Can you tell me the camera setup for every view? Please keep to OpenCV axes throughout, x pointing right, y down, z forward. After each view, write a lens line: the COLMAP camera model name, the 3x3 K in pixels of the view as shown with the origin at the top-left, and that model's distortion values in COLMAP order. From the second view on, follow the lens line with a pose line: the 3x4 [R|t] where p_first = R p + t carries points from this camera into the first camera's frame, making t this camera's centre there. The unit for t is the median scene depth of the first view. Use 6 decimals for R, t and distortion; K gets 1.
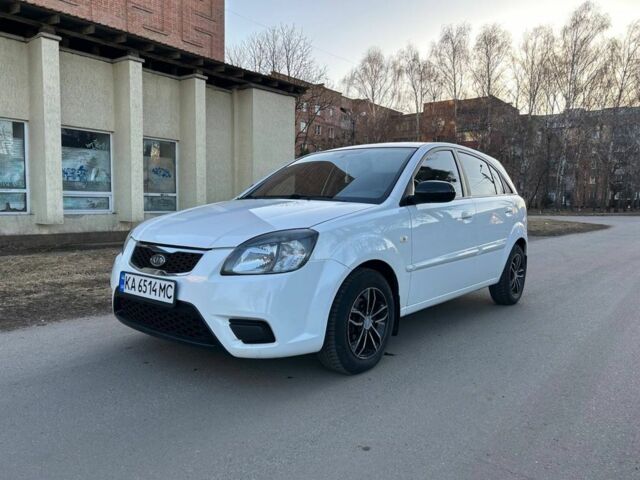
lens RADIAL K [[475.7, 0, 321.5], [0, 475.7, 245.4], [0, 0, 1]] dist [0.036052, -0.026636]
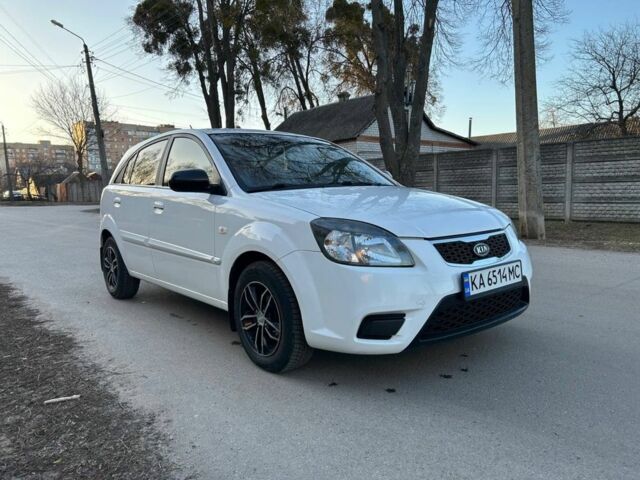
lens RADIAL K [[475.7, 0, 320.2], [0, 475.7, 238.6], [0, 0, 1]] dist [0.036052, -0.026636]
pose [[0.189058, -0.114892, 0.975221, -1.339746], [0.113725, 0.989011, 0.094469, -0.117854], [-0.975358, 0.093047, 0.200046, 1.132471]]
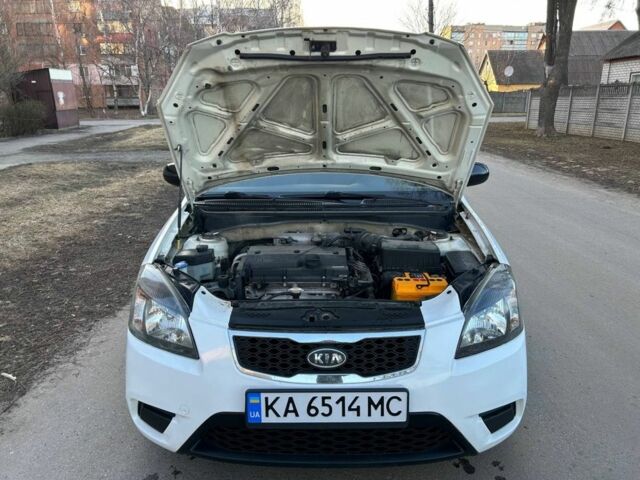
lens RADIAL K [[494.7, 0, 324.7], [0, 494.7, 242.0], [0, 0, 1]] dist [-0.008130, 0.002904]
pose [[0.774049, -0.186910, 0.604907, -0.712106], [0.070438, 0.974922, 0.211107, -0.254227], [-0.629195, -0.120799, 0.767803, 0.533687]]
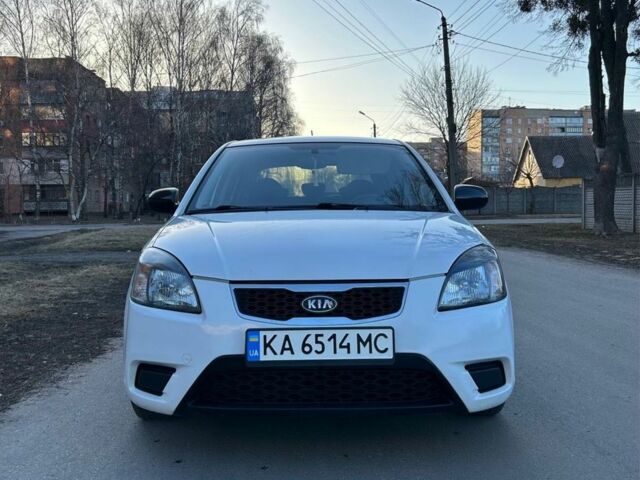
lens RADIAL K [[698.9, 0, 316.2], [0, 698.9, 237.6], [0, 0, 1]] dist [-0.007609, 0.000000]
pose [[0.774501, -0.045545, 0.630931, -0.982568], [0.076945, 0.996781, -0.022500, -0.041954], [-0.627876, 0.065973, 0.775512, 0.224906]]
